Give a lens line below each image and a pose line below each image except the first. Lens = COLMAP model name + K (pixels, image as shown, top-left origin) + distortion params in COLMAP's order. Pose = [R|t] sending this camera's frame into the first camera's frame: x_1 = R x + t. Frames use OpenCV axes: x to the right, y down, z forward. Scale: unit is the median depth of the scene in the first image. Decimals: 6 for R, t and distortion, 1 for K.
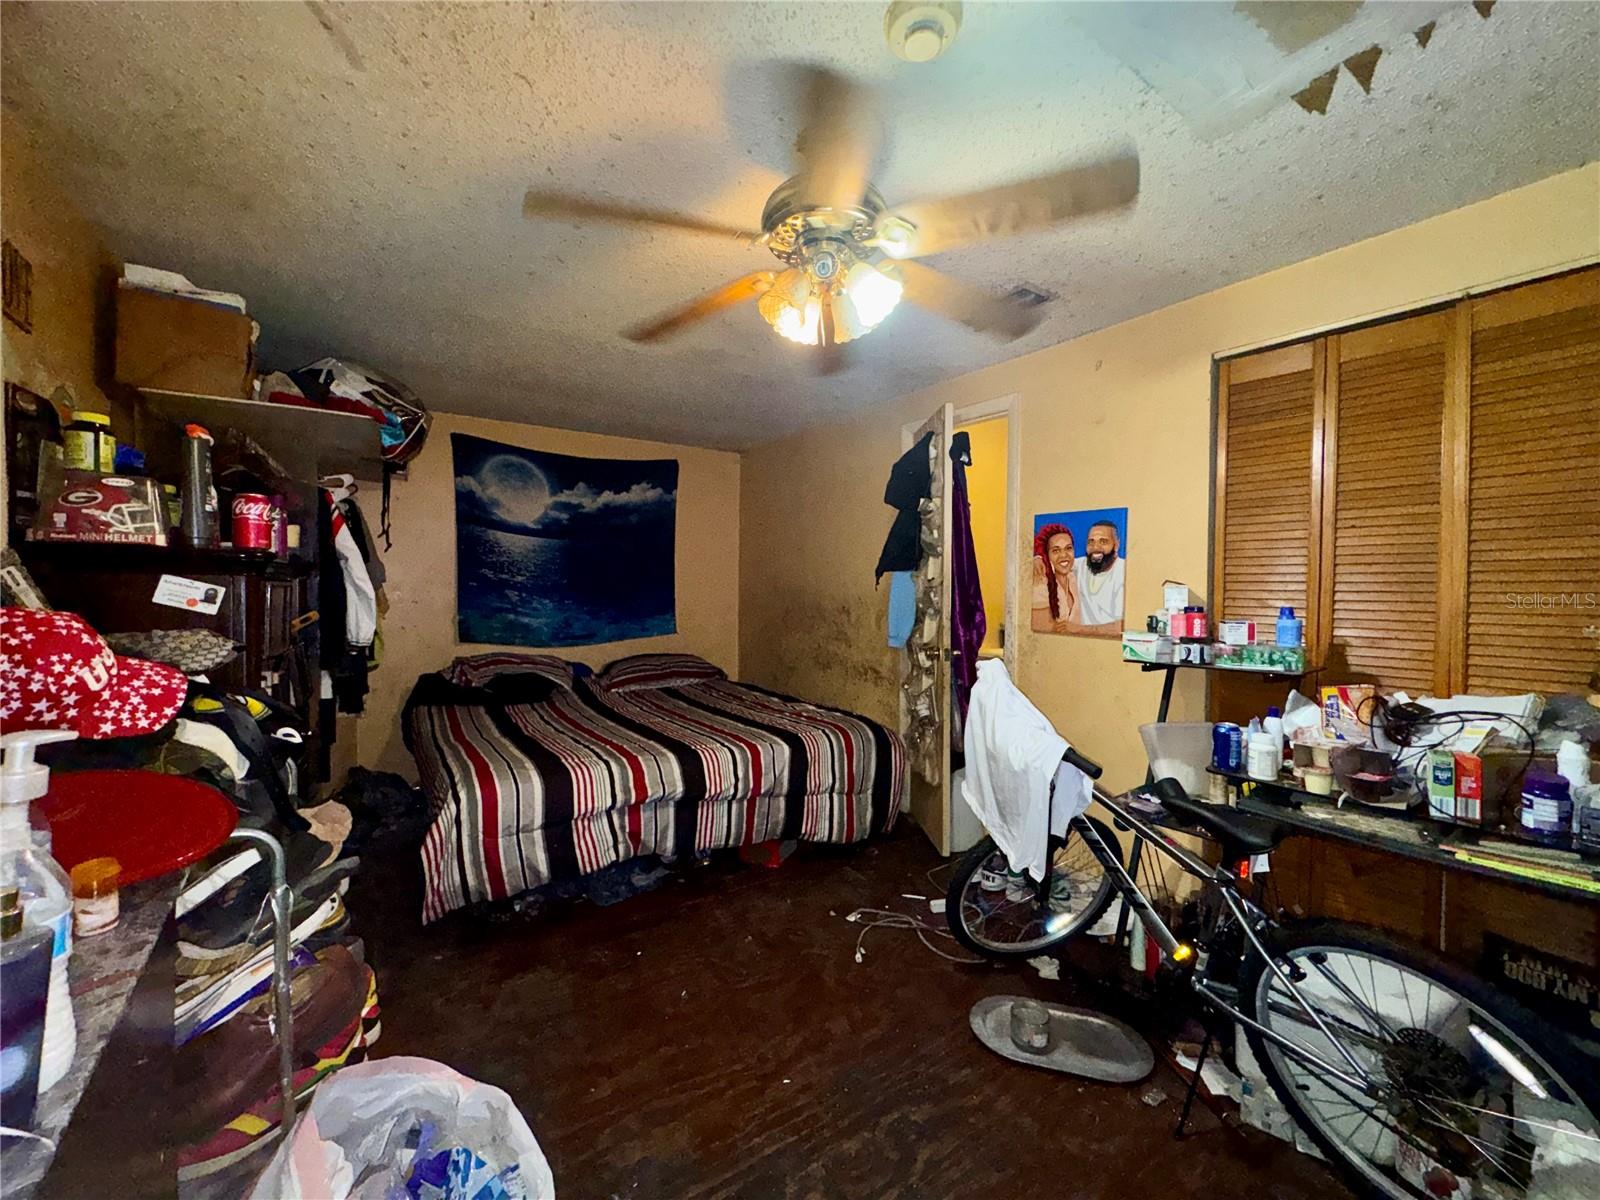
lens RADIAL K [[633.2, 0, 804.1], [0, 633.2, 597.9], [0, 0, 1]] dist [-0.002108, 0.000801]
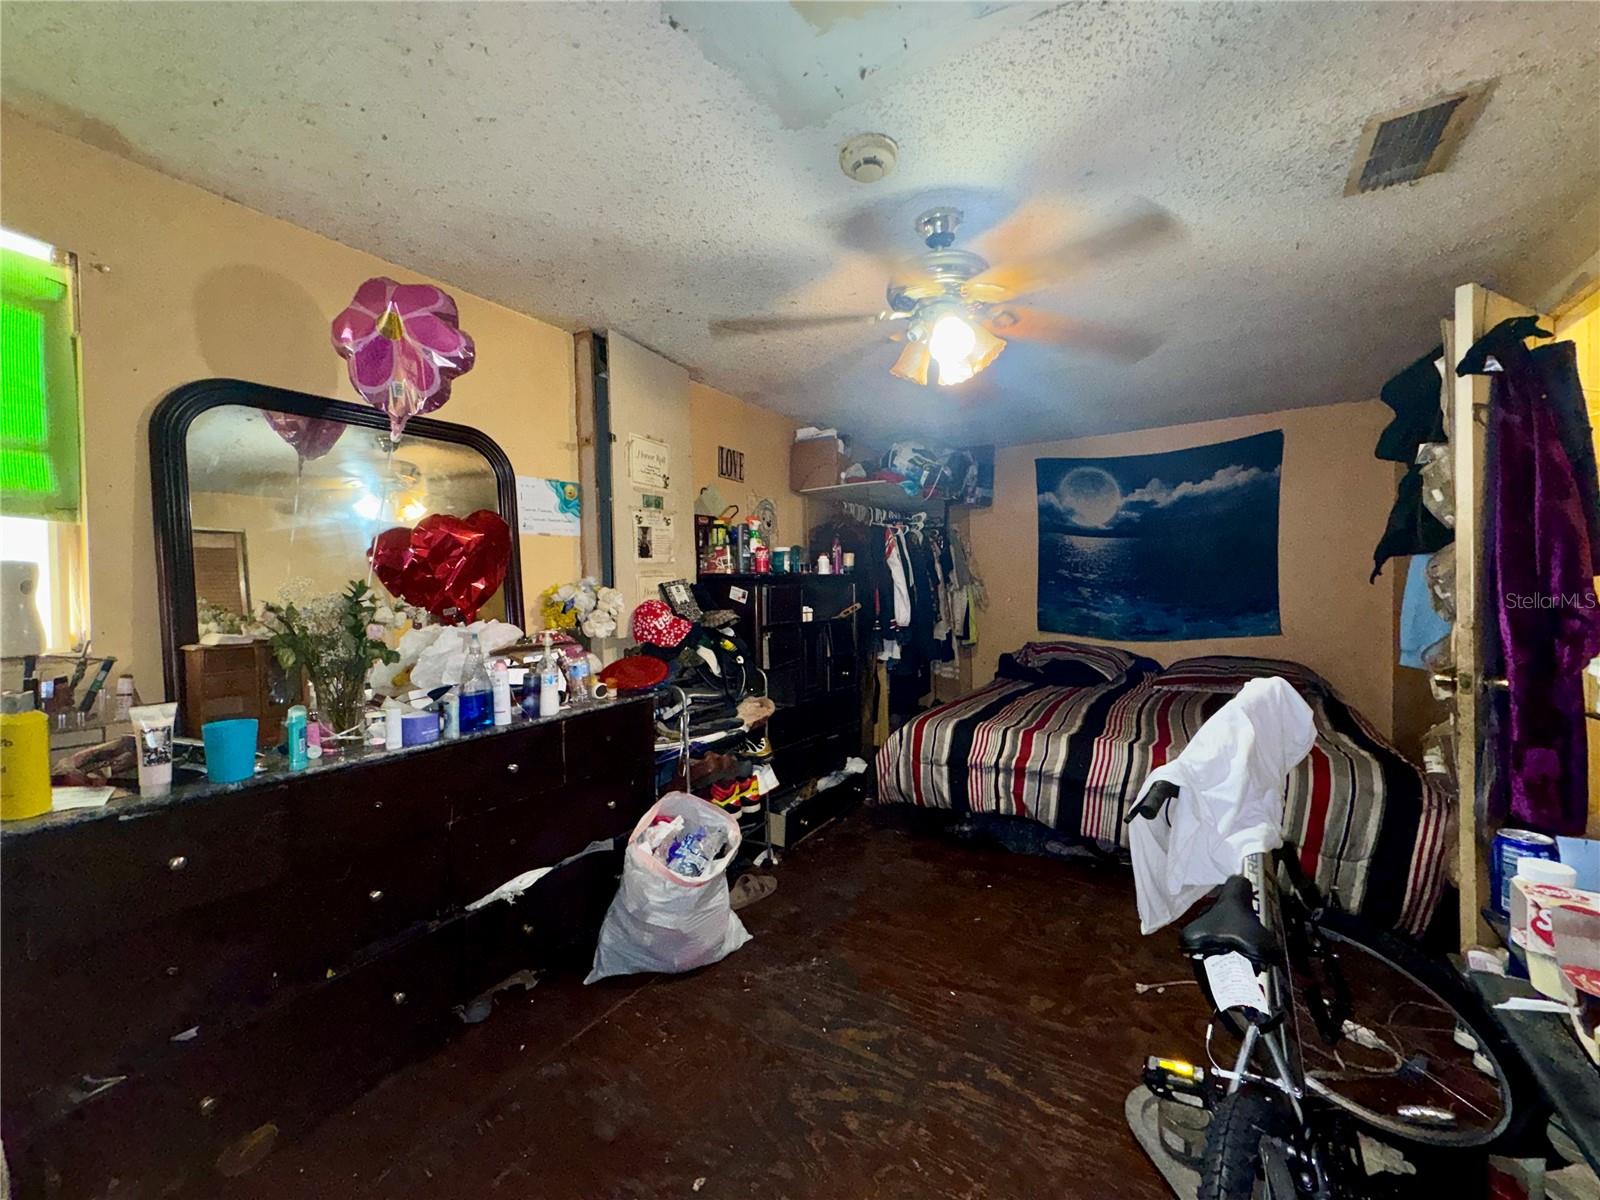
lens RADIAL K [[633.2, 0, 812.8], [0, 633.2, 600.0], [0, 0, 1]] dist [-0.002108, 0.000801]
pose [[0.406602, 0.006213, -0.913584, 0.565371], [0.004590, 0.999950, 0.008844, -0.002420], [0.913594, -0.007790, 0.406554, 0.154474]]
